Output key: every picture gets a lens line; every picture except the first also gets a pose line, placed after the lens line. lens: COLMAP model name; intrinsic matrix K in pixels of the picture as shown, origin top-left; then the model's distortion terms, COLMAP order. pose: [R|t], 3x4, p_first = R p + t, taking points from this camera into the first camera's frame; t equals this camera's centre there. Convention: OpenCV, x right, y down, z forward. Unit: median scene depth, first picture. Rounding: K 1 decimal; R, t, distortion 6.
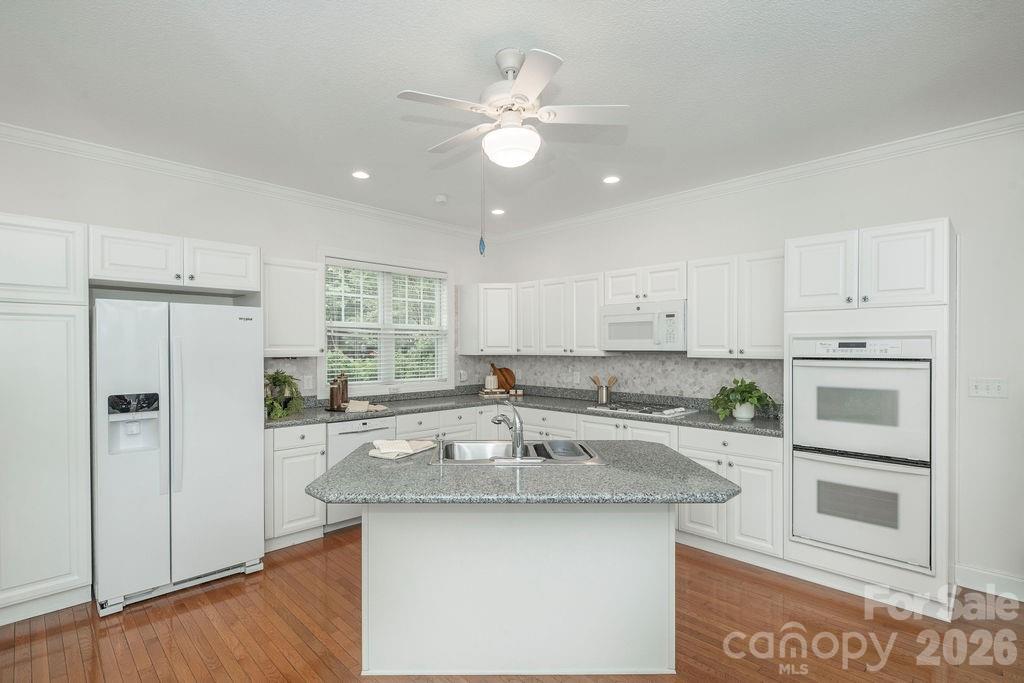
lens RADIAL K [[493.7, 0, 512.0], [0, 493.7, 341.5], [0, 0, 1]] dist [0.000260, 0.000031]
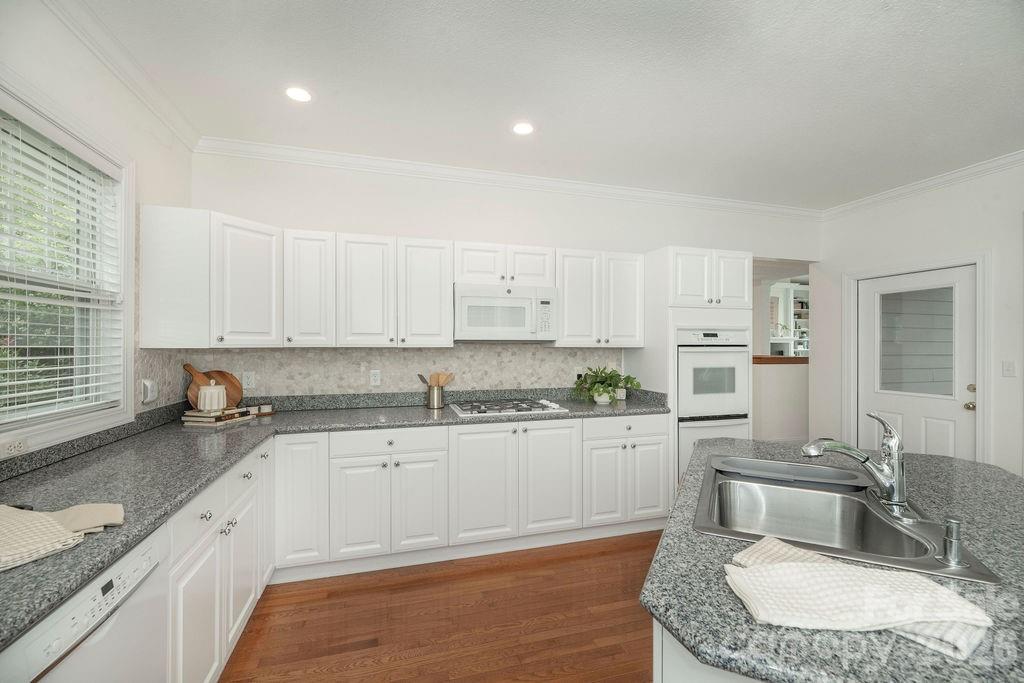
lens RADIAL K [[418.7, 0, 512.0], [0, 418.7, 341.5], [0, 0, 1]] dist [-0.001225, -0.000375]
pose [[0.479176, 0.005509, 0.877701, -0.357542], [-0.011772, 0.999931, 0.000150, 0.019425], [-0.877640, -0.010404, 0.479208, 0.598502]]
